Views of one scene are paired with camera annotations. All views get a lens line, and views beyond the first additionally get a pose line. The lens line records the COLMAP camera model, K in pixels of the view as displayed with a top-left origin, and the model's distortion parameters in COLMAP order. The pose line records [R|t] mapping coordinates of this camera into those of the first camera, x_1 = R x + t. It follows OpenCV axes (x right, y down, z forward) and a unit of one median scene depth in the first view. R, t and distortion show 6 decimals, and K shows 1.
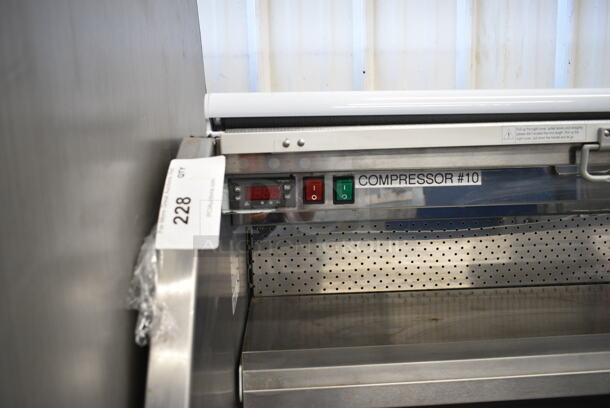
lens RADIAL K [[468.7, 0, 307.1], [0, 468.7, 203.1], [0, 0, 1]] dist [-0.006969, 0.001278]
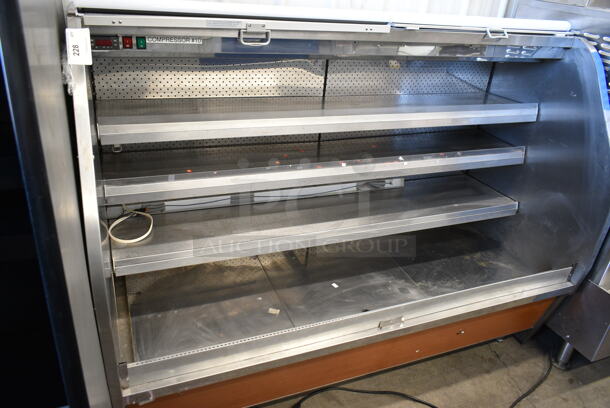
lens RADIAL K [[468.7, 0, 305.5], [0, 468.7, 201.1], [0, 0, 1]] dist [-0.006969, 0.001278]
pose [[0.940255, -0.057753, 0.335538, 0.020506], [-0.054537, 0.947236, 0.315864, -0.063594], [-0.336076, -0.315292, 0.887493, -1.593960]]
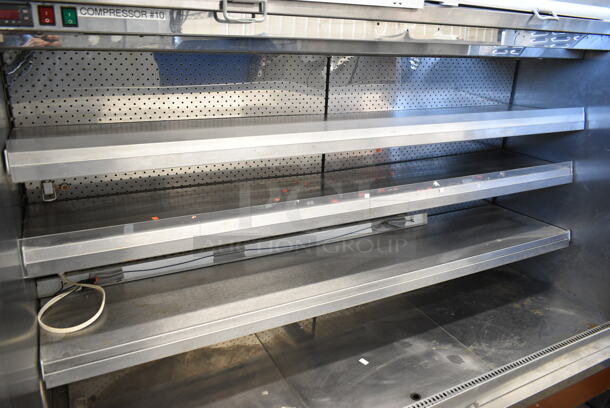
lens RADIAL K [[468.7, 0, 305.6], [0, 468.7, 201.4], [0, 0, 1]] dist [-0.006969, 0.001278]
pose [[0.909209, -0.087691, 0.407001, 0.104941], [0.004357, 0.979518, 0.201310, 0.250862], [-0.416317, -0.181260, 0.890968, -0.742306]]
